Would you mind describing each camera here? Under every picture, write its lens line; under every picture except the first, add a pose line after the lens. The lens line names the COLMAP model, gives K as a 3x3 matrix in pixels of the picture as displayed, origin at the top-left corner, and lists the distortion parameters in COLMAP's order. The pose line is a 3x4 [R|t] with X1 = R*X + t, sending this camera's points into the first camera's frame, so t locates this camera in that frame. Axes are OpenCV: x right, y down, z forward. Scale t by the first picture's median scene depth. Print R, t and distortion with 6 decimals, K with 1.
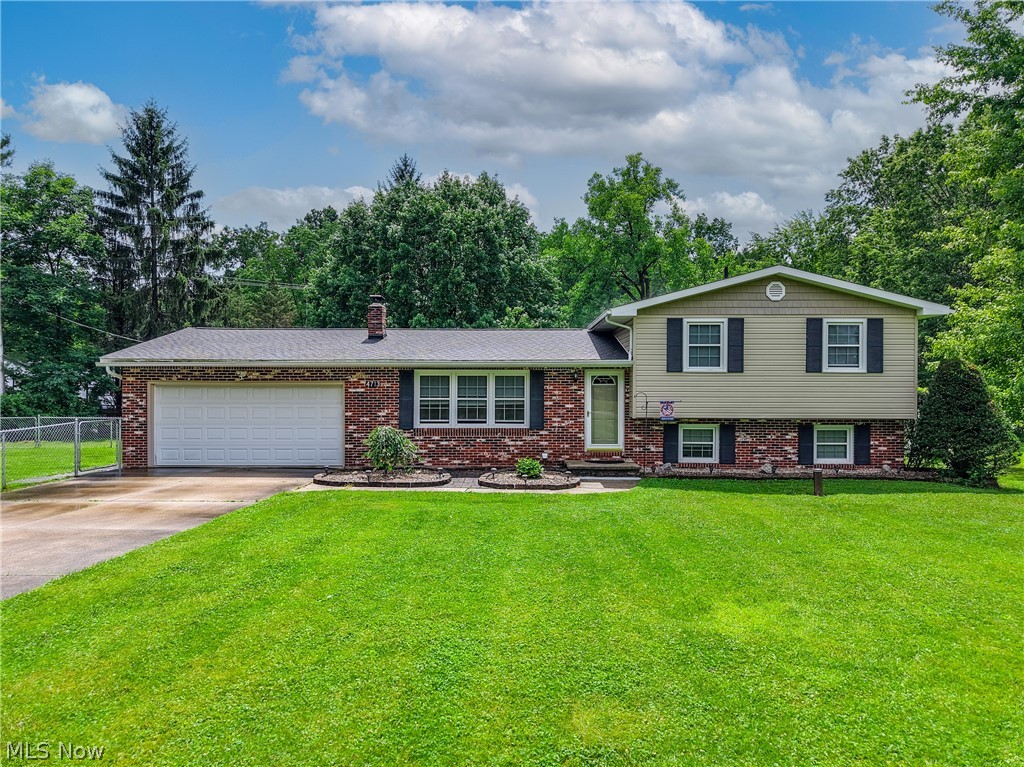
lens RADIAL K [[661.8, 0, 490.9], [0, 661.8, 382.1], [0, 0, 1]] dist [0.075344, -0.157293]
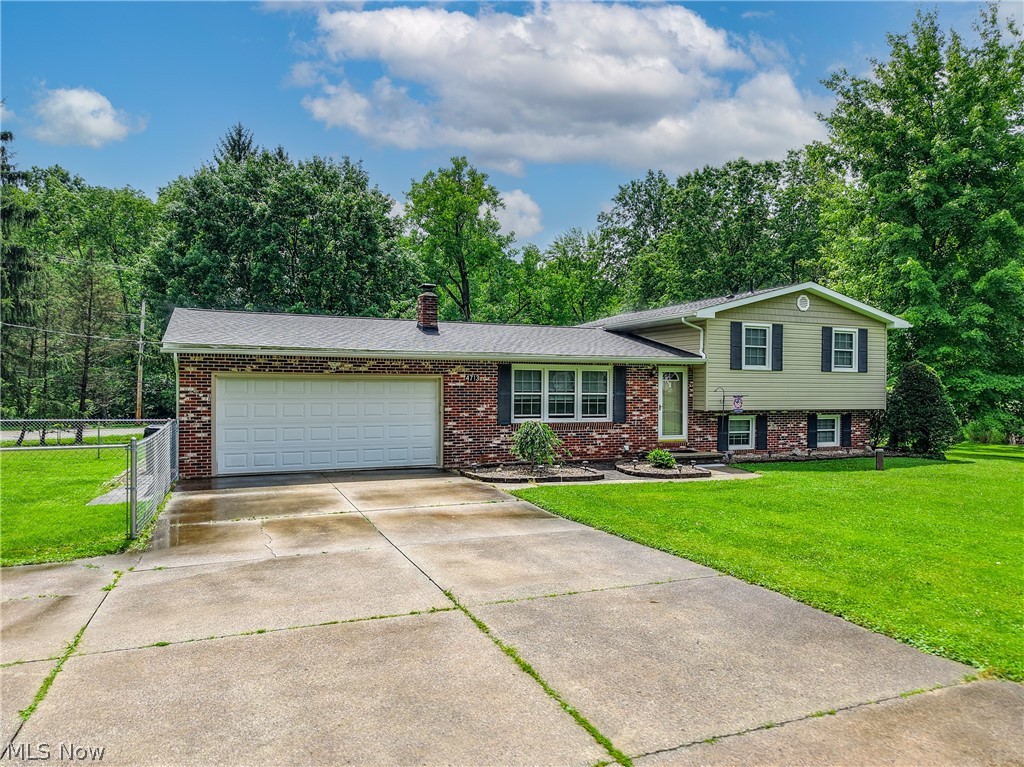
lens RADIAL K [[661.8, 0, 490.9], [0, 661.8, 382.1], [0, 0, 1]] dist [0.075344, -0.157293]
pose [[0.922478, 0.006448, 0.385996, -0.522478], [-0.008173, 0.999963, 0.002828, 0.005972], [-0.385963, -0.005764, 0.922496, 0.112437]]
